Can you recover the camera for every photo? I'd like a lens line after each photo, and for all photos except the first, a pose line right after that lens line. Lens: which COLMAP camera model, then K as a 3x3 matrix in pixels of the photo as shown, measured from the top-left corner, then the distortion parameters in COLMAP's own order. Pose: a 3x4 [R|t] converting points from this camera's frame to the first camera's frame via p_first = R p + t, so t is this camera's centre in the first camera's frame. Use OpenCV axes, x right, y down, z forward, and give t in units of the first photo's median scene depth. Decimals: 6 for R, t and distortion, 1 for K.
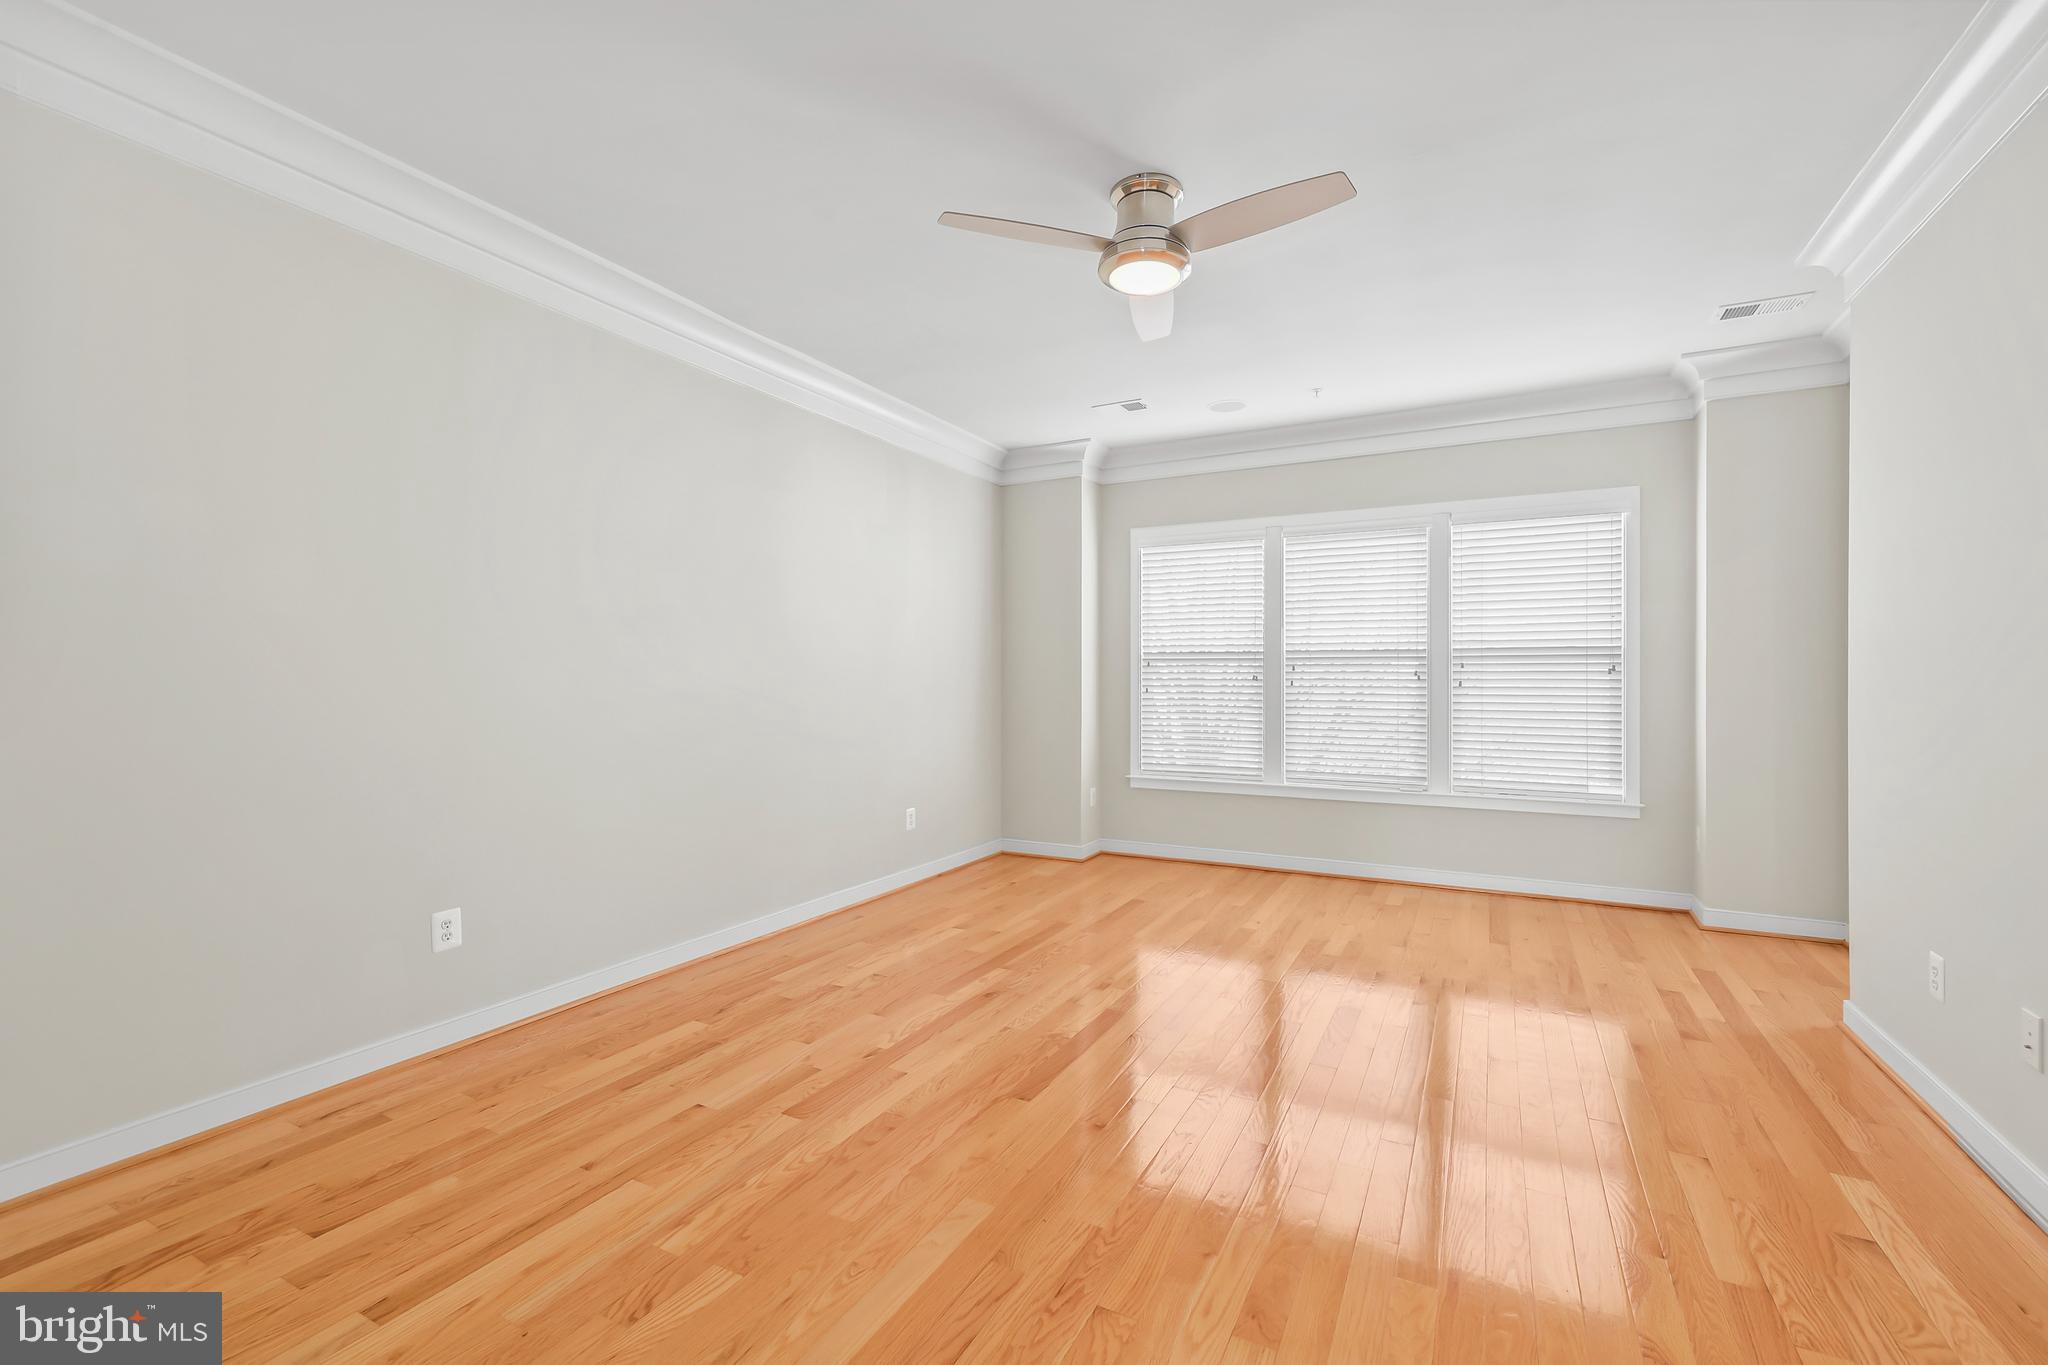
lens RADIAL K [[868.6, 0, 1021.4], [0, 868.6, 673.5], [0, 0, 1]] dist [0.000644, 0.000397]
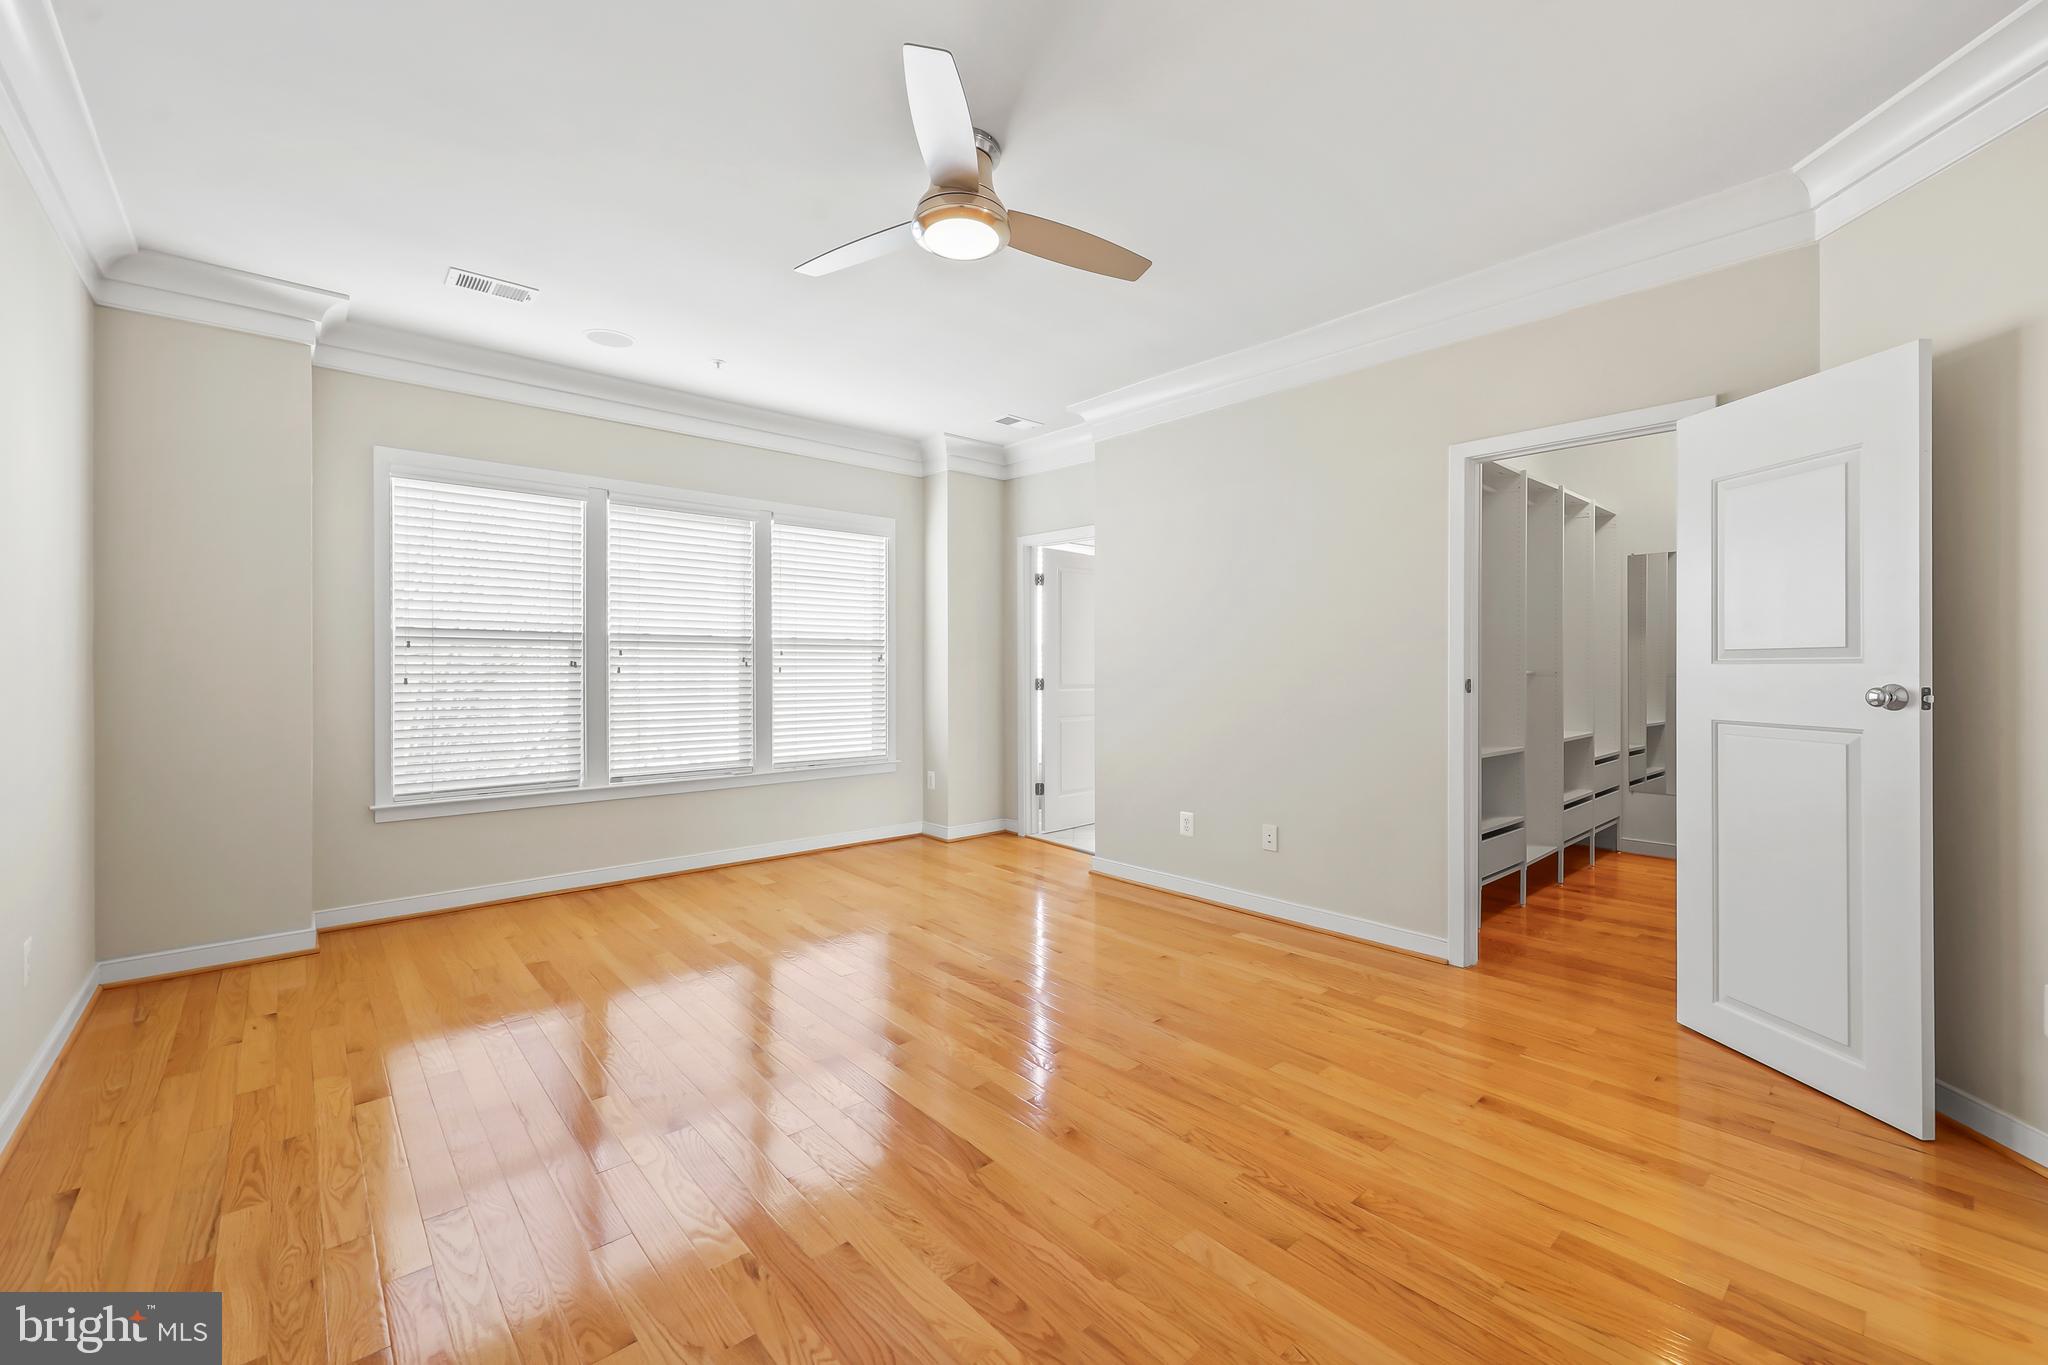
lens RADIAL K [[839.1, 0, 1023.7], [0, 839.1, 661.5], [0, 0, 1]] dist [0.001215, 0.000239]
pose [[0.344900, 0.004677, 0.938628, -0.374765], [-0.008159, 0.999965, -0.001984, 0.001135], [-0.938604, -0.006974, 0.344926, 0.341087]]
